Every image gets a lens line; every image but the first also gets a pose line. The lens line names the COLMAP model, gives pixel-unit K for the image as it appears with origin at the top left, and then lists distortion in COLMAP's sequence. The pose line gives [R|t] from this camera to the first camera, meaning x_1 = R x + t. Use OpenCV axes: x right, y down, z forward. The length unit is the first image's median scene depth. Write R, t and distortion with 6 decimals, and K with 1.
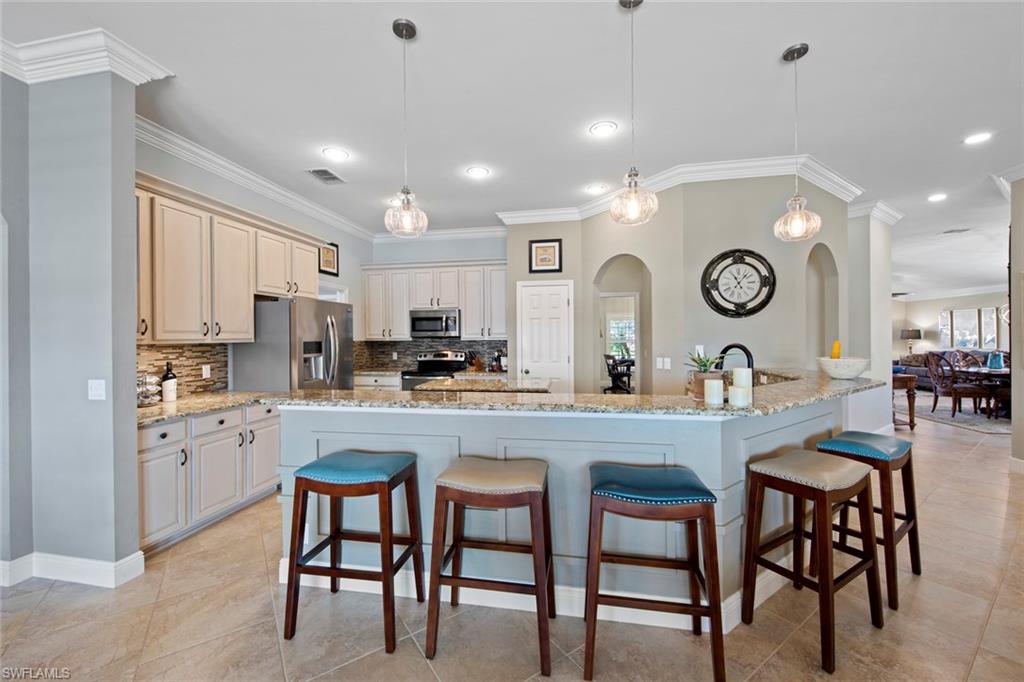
lens RADIAL K [[393.1, 0, 512.0], [0, 393.1, 337.4], [0, 0, 1]] dist [-0.004245, -0.000338]
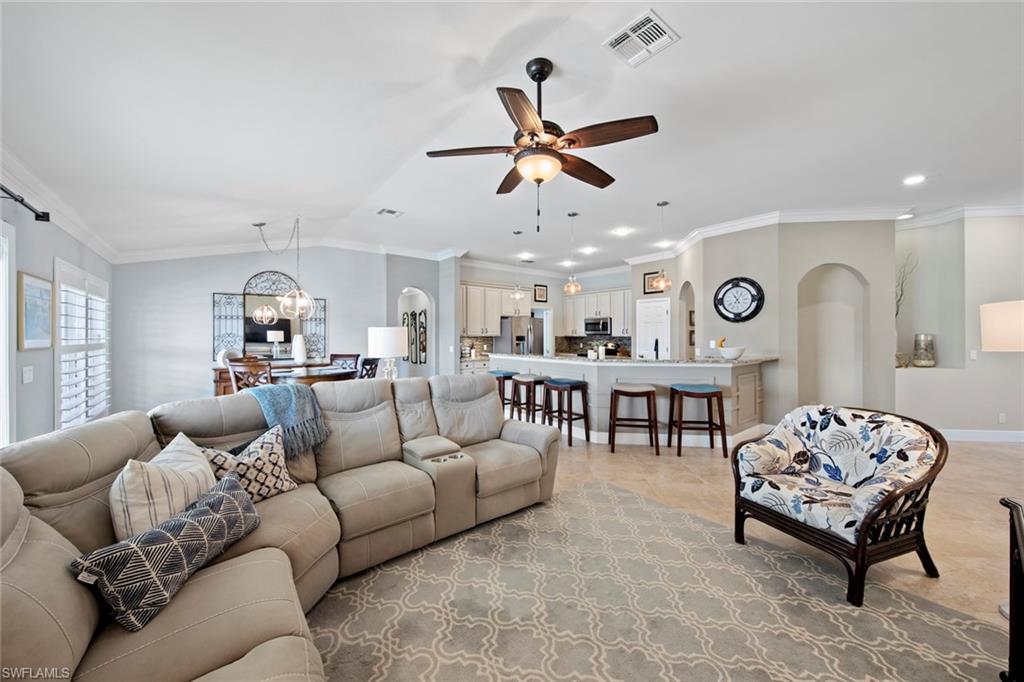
lens RADIAL K [[358.4, 0, 516.6], [0, 358.4, 334.8], [0, 0, 1]] dist [-0.002875, -0.000833]
pose [[0.759893, 0.007278, -0.650008, 0.660346], [-0.006291, 0.999973, 0.003842, -0.003533], [0.650018, 0.001170, 0.759918, -0.475482]]
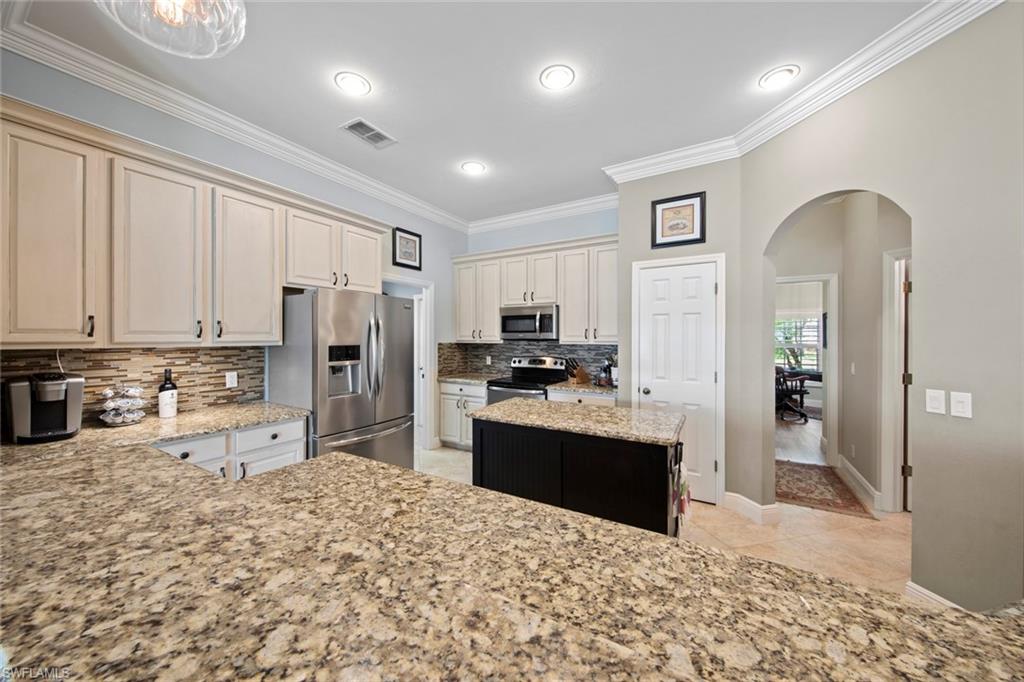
lens RADIAL K [[359.5, 0, 511.4], [0, 359.5, 340.3], [0, 0, 1]] dist [0.001888, -0.000052]
pose [[0.935421, 0.011367, -0.353352, 0.042773], [-0.008738, 0.999921, 0.009034, -0.007267], [0.353427, -0.005363, 0.935447, 0.358688]]
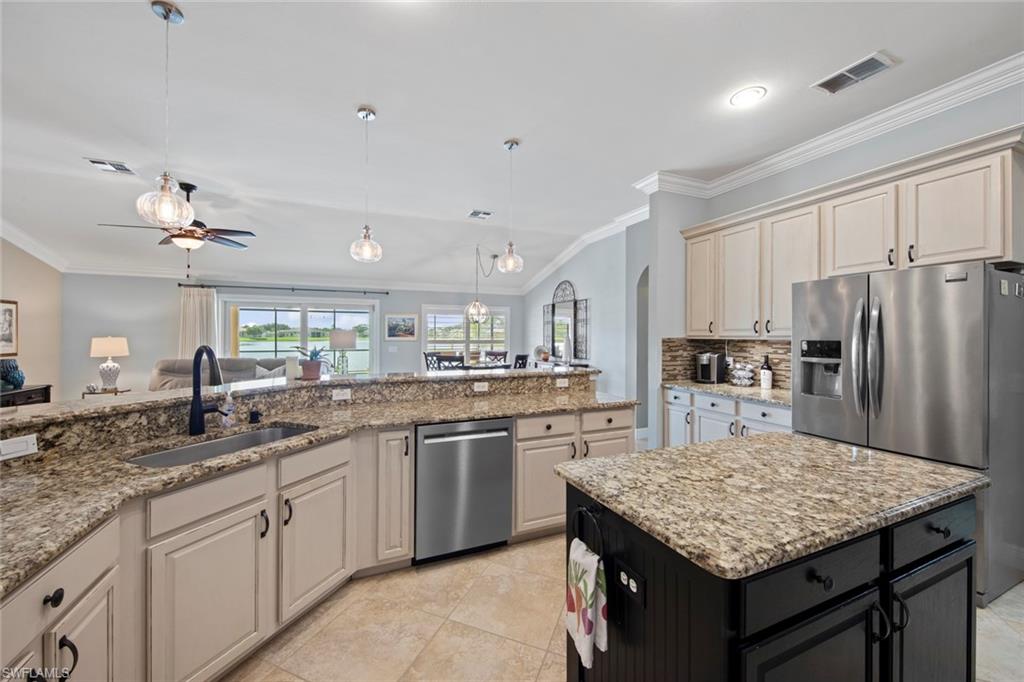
lens RADIAL K [[393.1, 0, 519.3], [0, 393.1, 336.8], [0, 0, 1]] dist [-0.004245, -0.000338]
pose [[-0.829956, 0.008520, -0.557763, 0.263288], [0.004872, 0.999956, 0.008025, -0.004177], [0.557807, 0.003943, -0.829961, 1.022849]]
